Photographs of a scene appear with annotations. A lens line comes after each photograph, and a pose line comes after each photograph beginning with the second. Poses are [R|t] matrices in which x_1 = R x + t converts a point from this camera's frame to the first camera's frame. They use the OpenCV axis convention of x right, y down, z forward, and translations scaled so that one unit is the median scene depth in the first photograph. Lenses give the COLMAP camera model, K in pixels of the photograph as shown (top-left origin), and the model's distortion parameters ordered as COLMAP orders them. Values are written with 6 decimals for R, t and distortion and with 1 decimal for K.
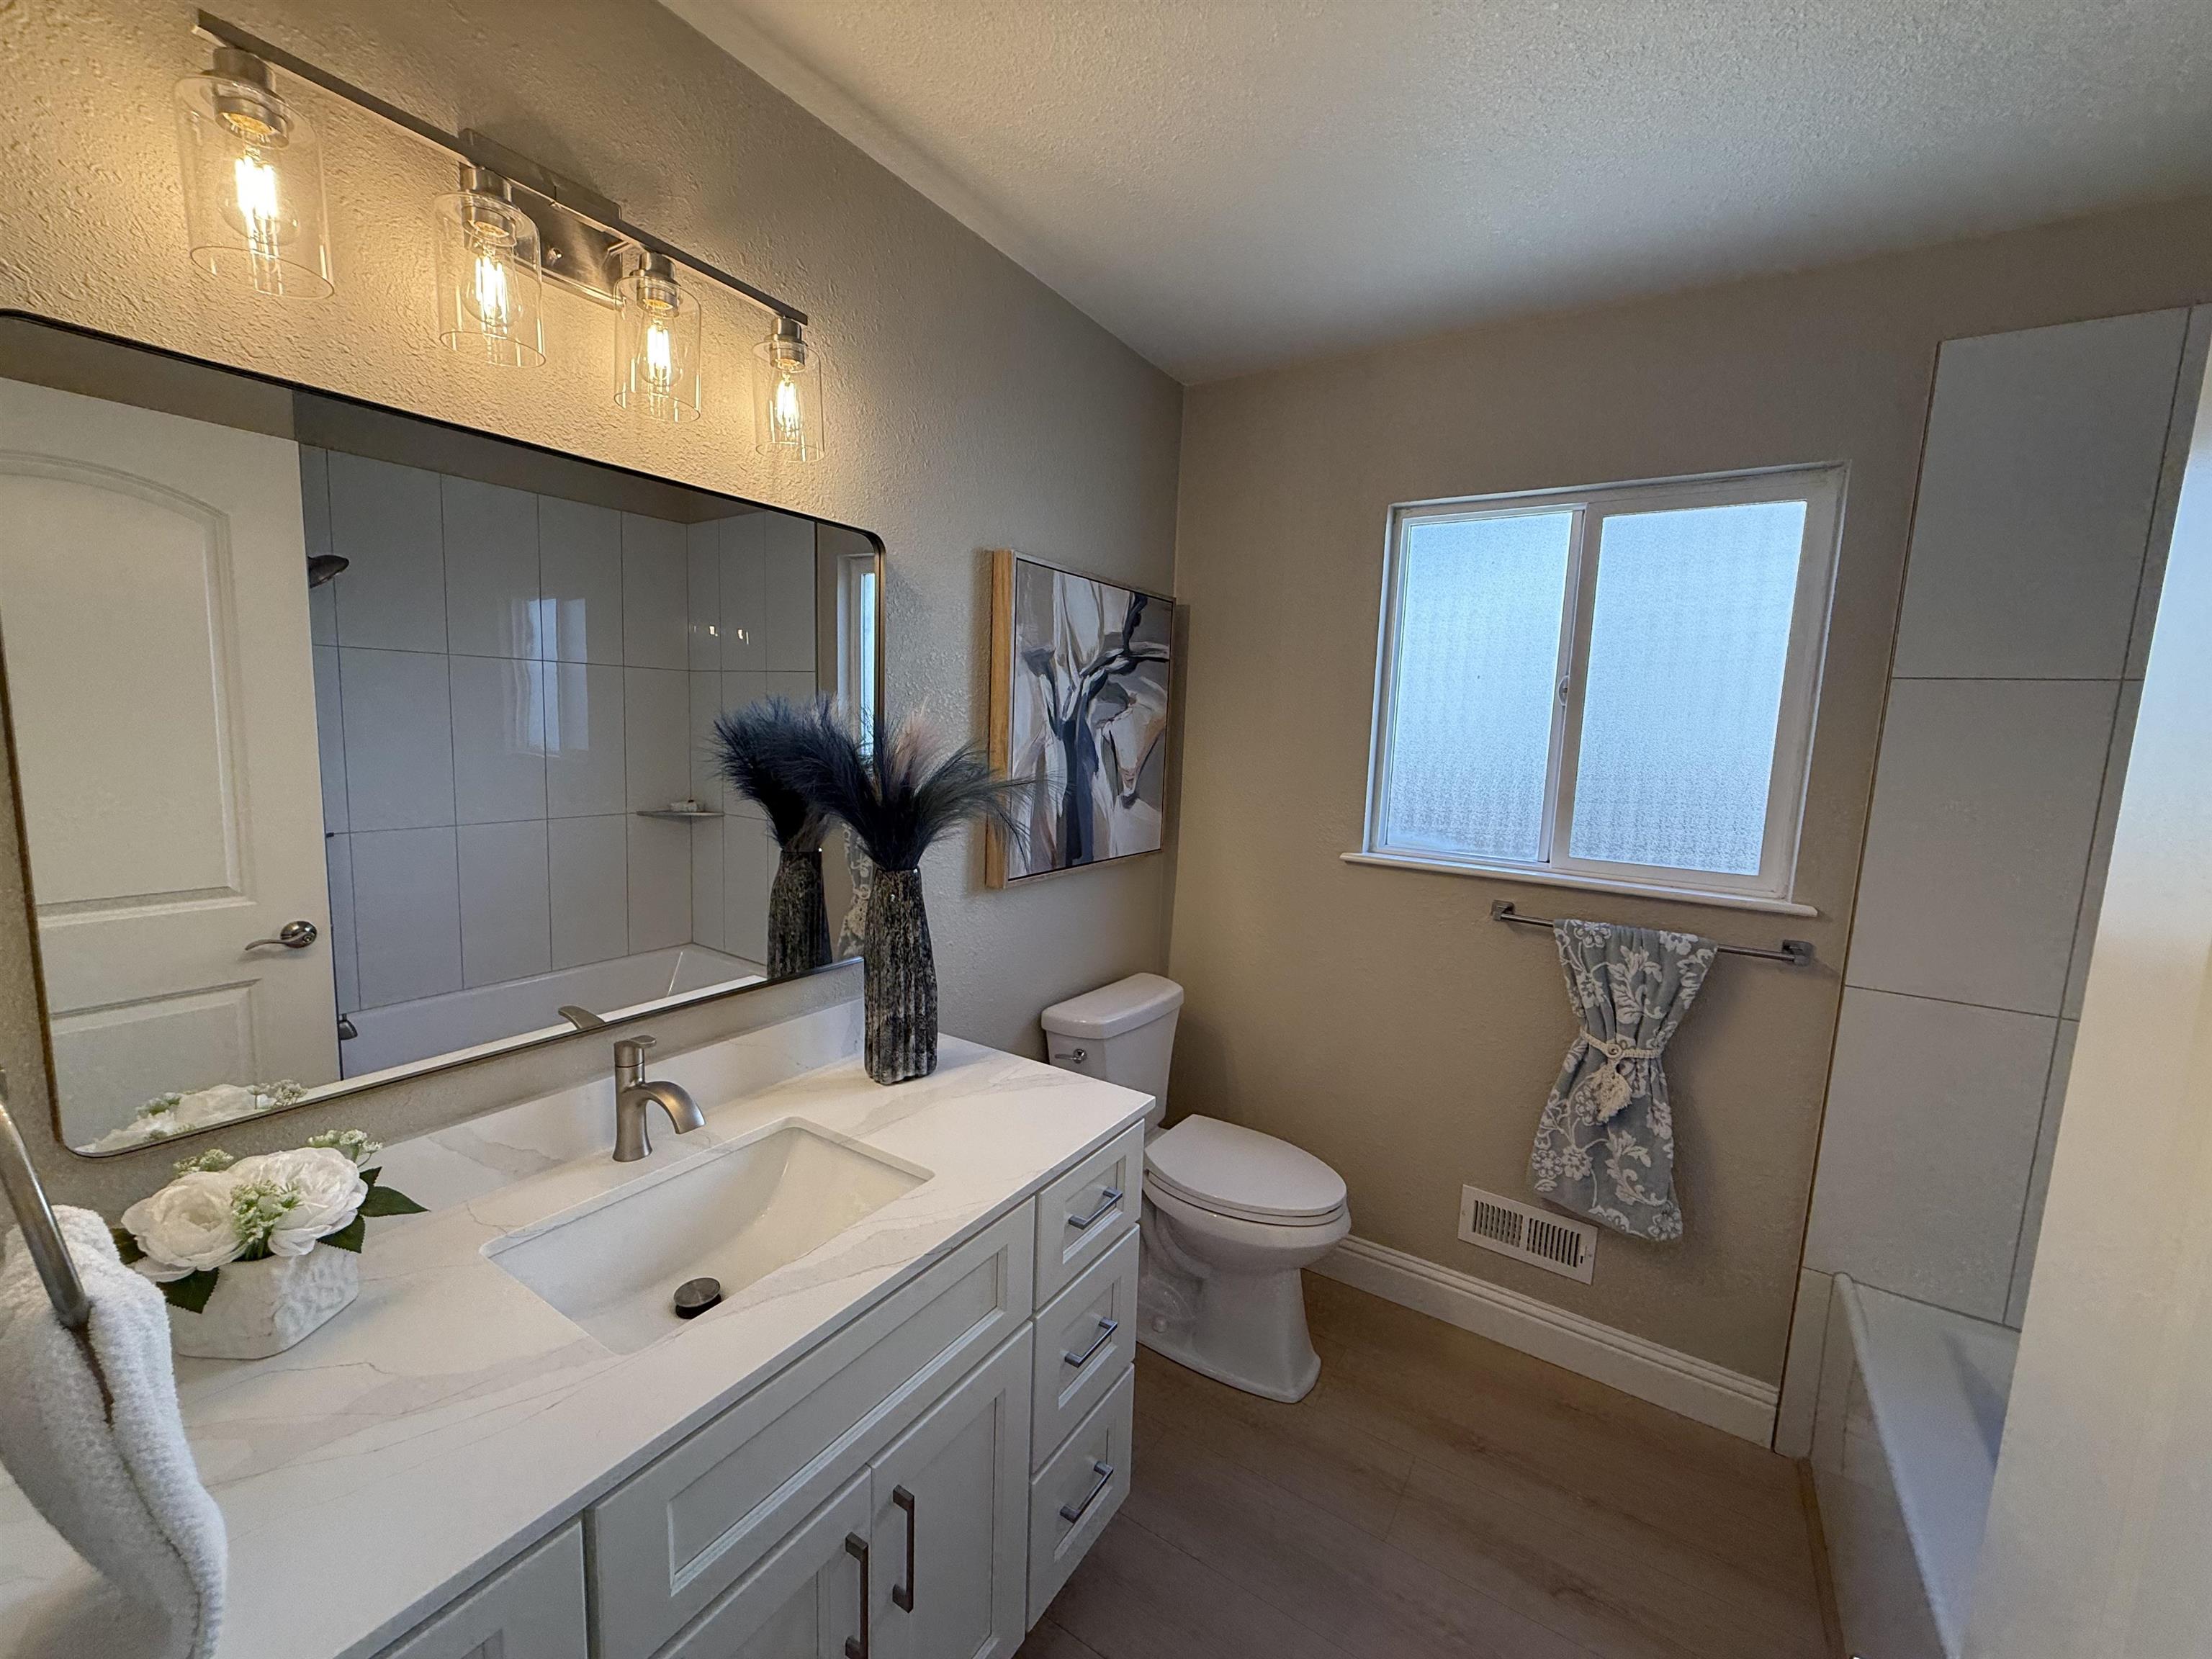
lens RADIAL K [[880.4, 0, 1100.5], [0, 880.4, 830.2], [0, 0, 1]] dist [-0.000929, -0.000140]
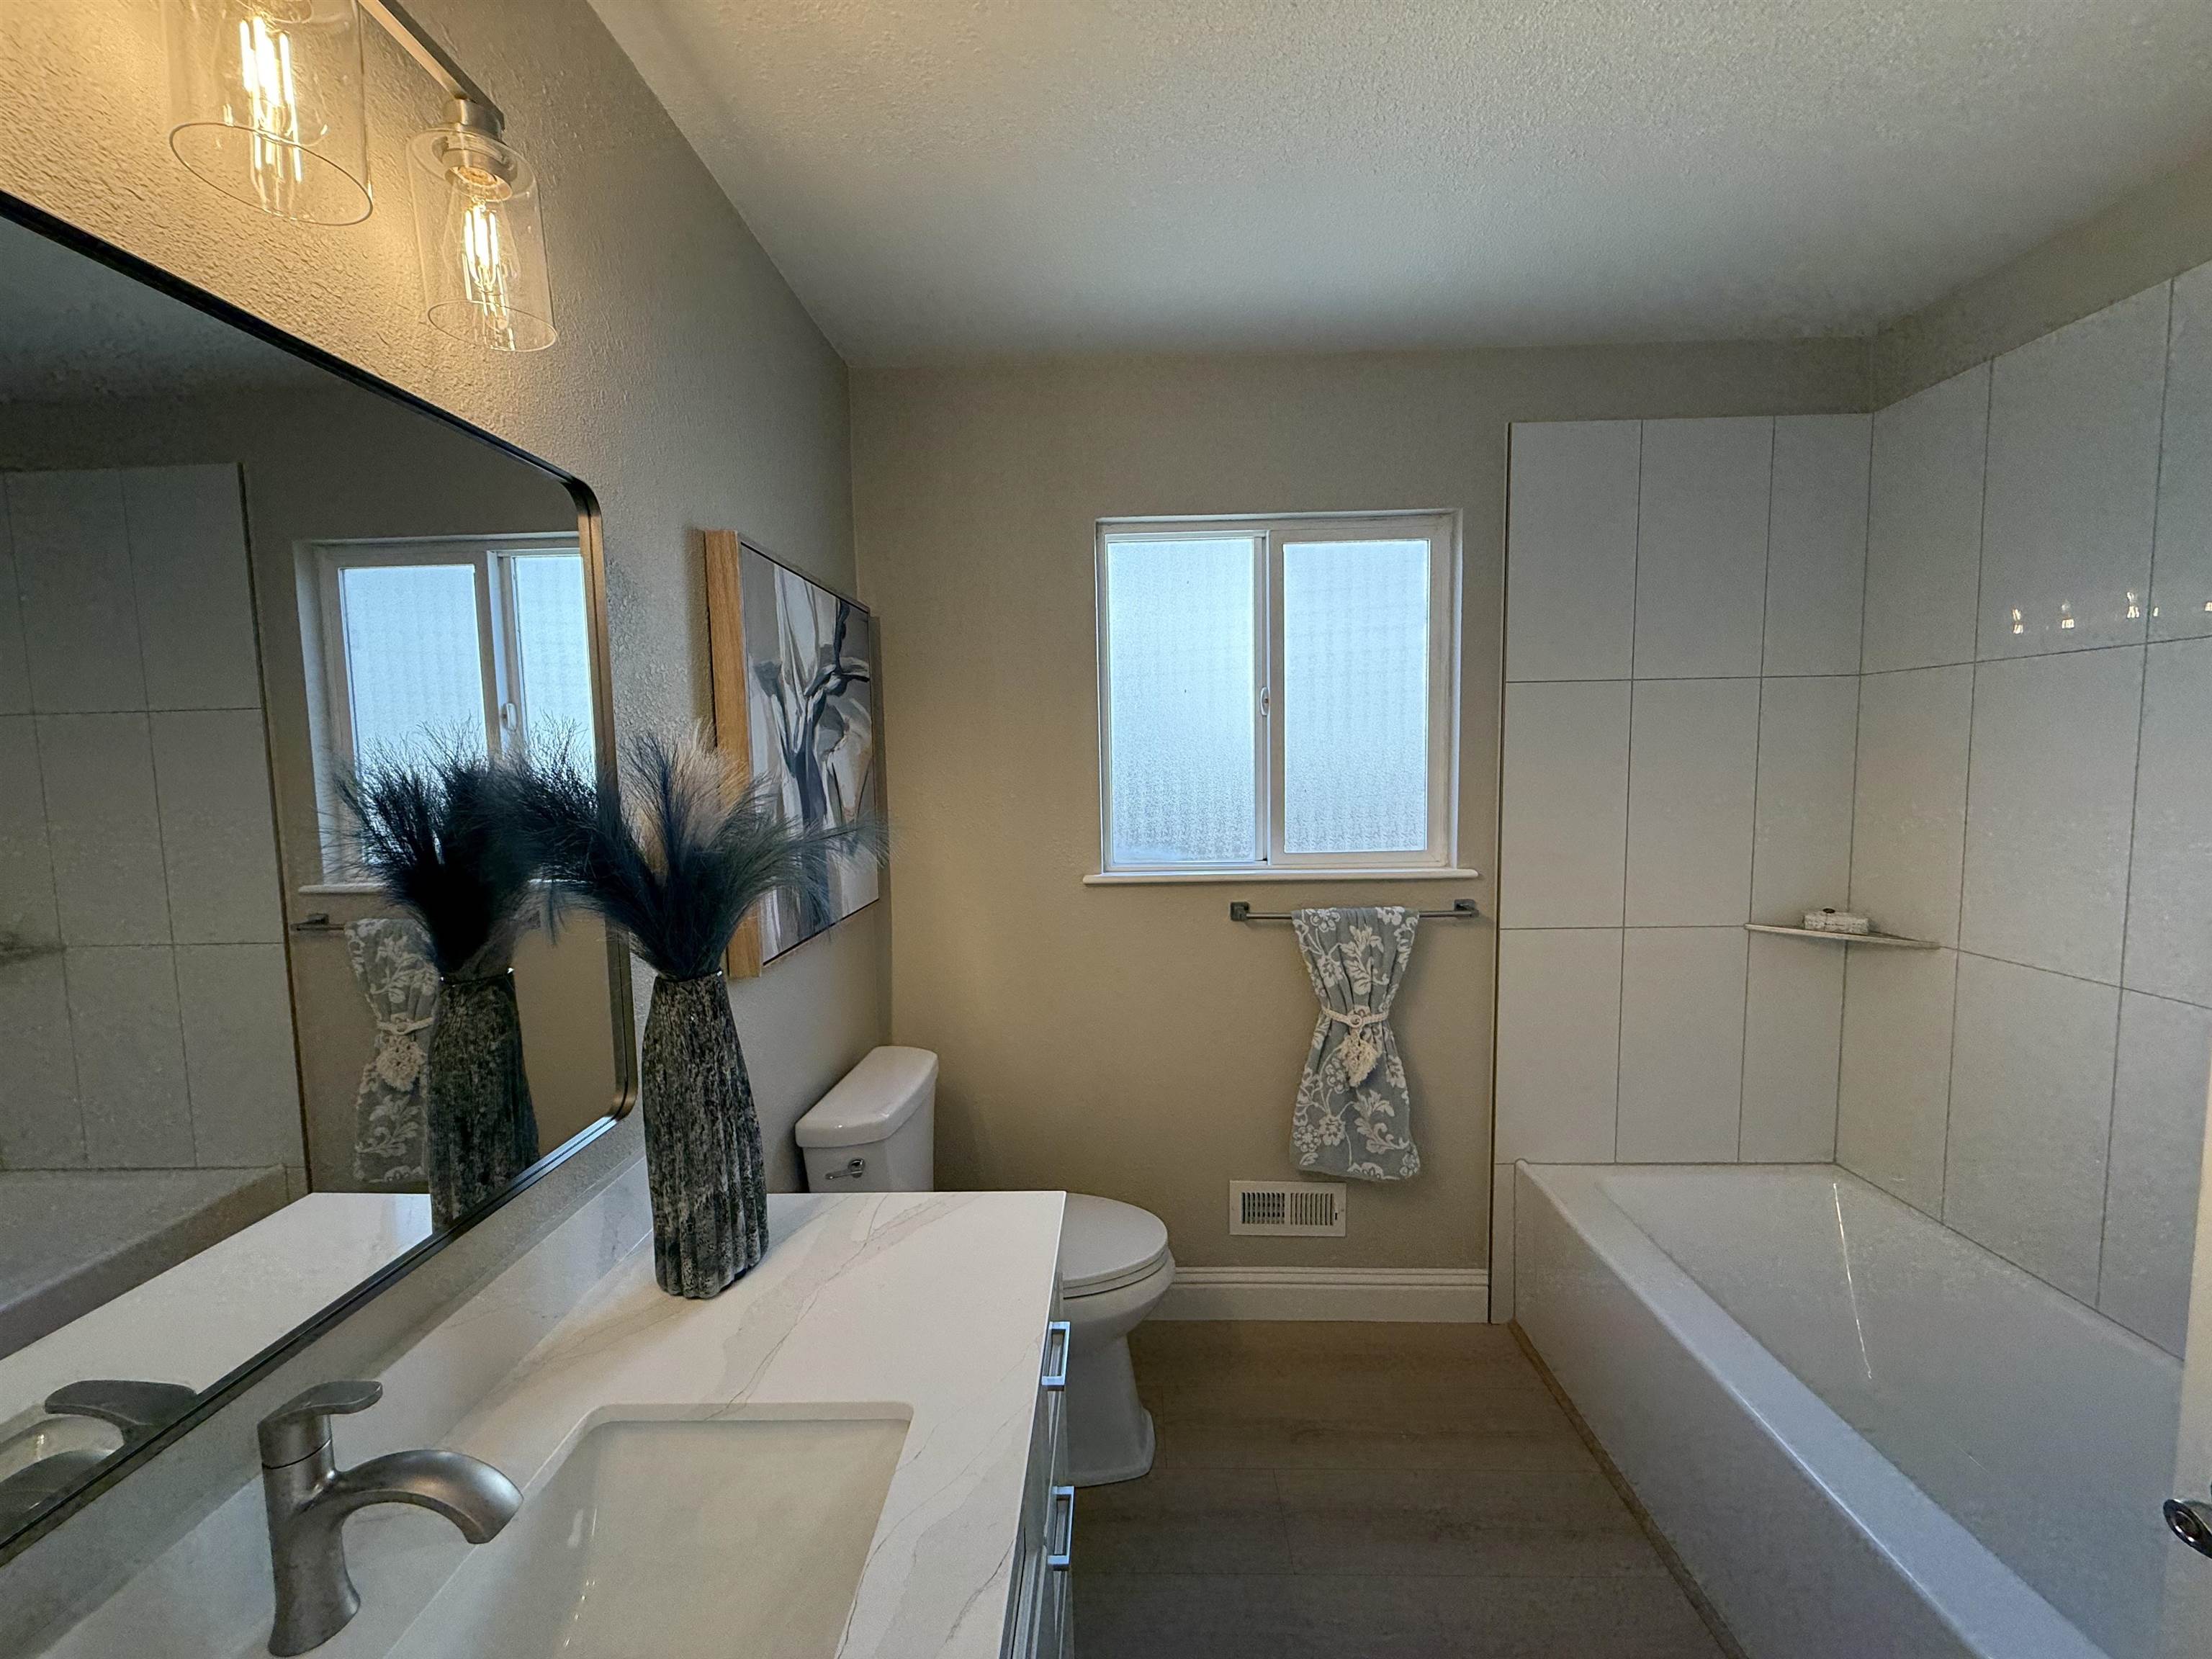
lens RADIAL K [[880.4, 0, 1100.5], [0, 880.4, 830.2], [0, 0, 1]] dist [-0.000929, -0.000140]
pose [[0.850332, -0.098181, 0.517007, -0.239643], [0.116332, 0.993207, -0.002722, -0.022709], [-0.513227, 0.062459, 0.855977, 0.197642]]
